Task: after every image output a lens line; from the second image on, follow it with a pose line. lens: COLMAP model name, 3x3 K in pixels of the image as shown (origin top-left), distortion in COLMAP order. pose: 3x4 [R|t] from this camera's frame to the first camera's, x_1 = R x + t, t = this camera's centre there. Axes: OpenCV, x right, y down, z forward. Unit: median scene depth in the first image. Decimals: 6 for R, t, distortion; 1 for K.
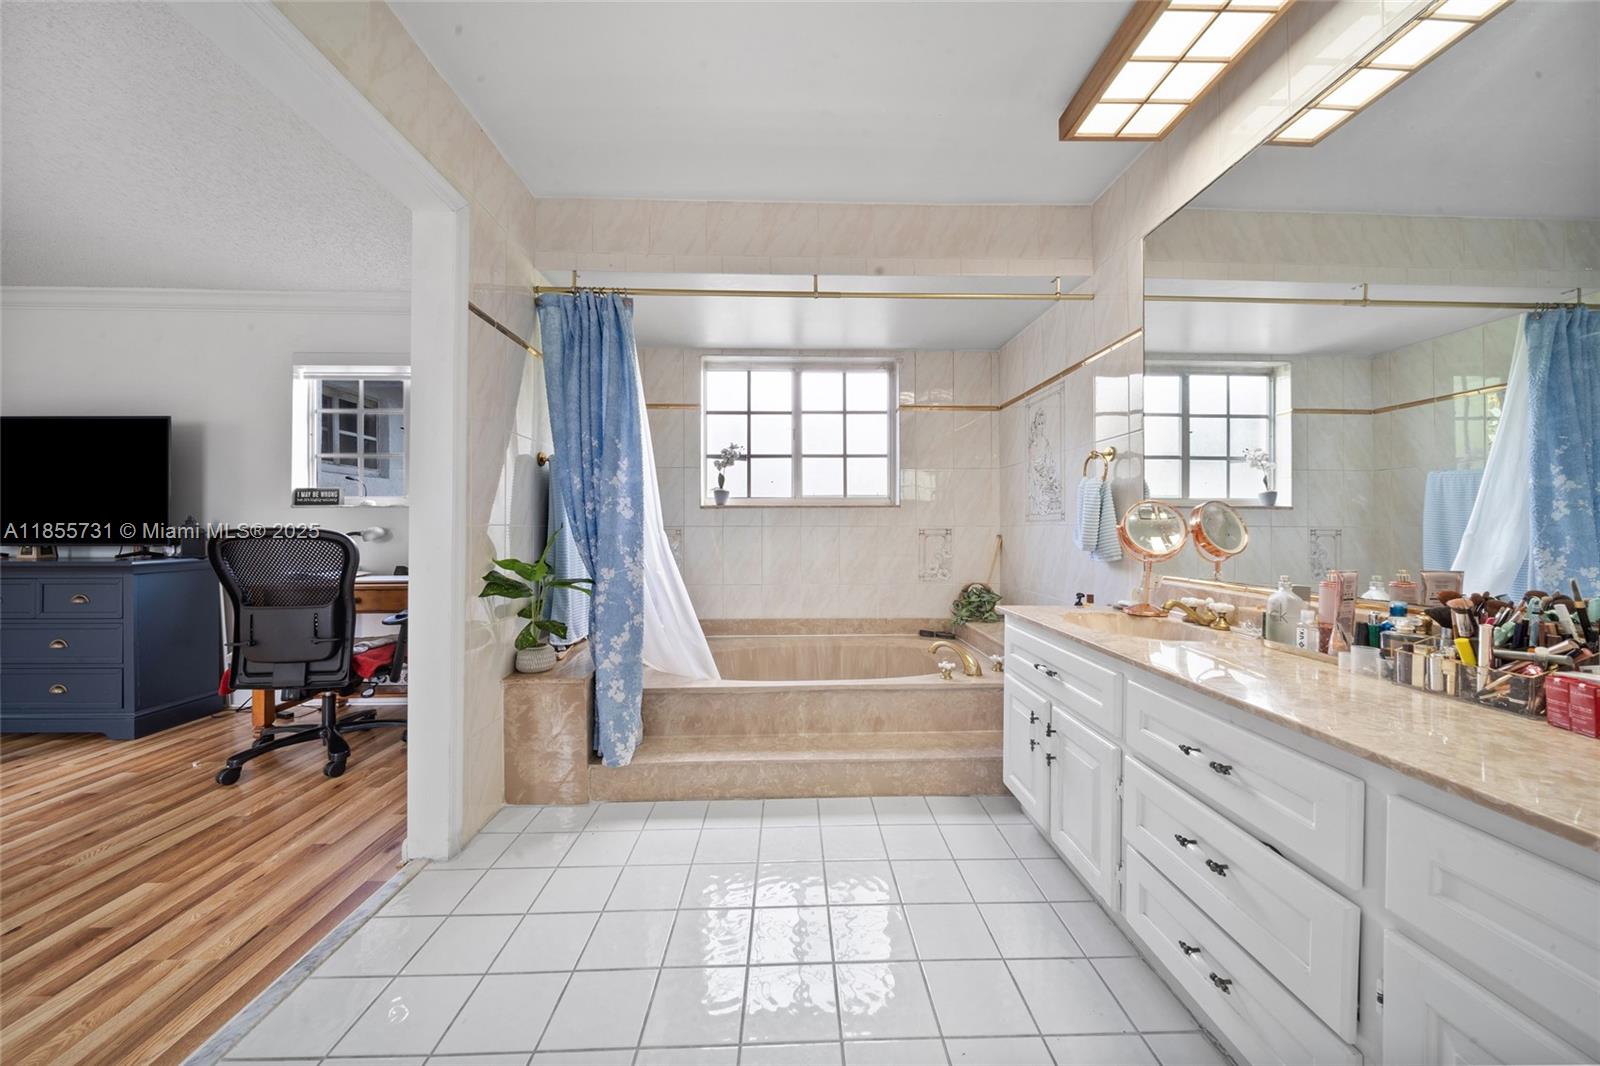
lens RADIAL K [[566.7, 0, 817.5], [0, 566.7, 529.1], [0, 0, 1]] dist [0.000142, -0.001035]
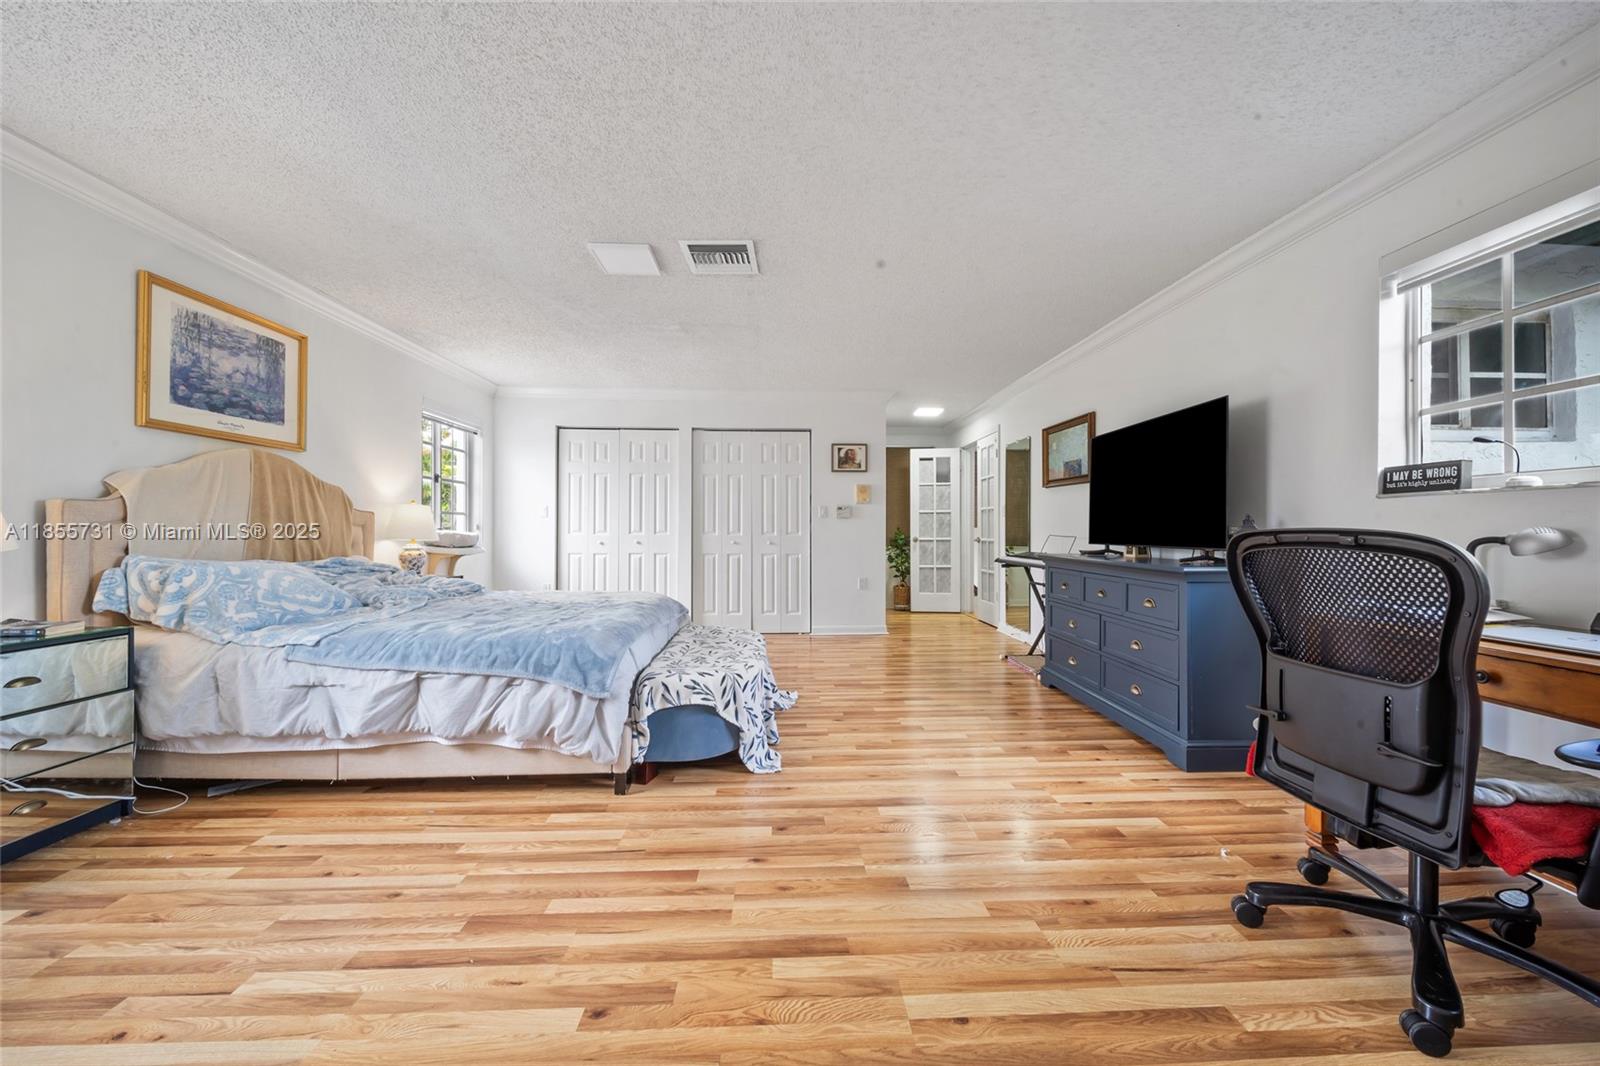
lens RADIAL K [[566.7, 0, 817.7], [0, 566.7, 527.2], [0, 0, 1]] dist [0.000142, -0.001035]
pose [[-0.006546, -0.003119, -0.999974, -0.335645], [-0.004185, 0.999986, -0.003091, 0.000241], [0.999970, 0.004165, -0.006559, 0.442003]]
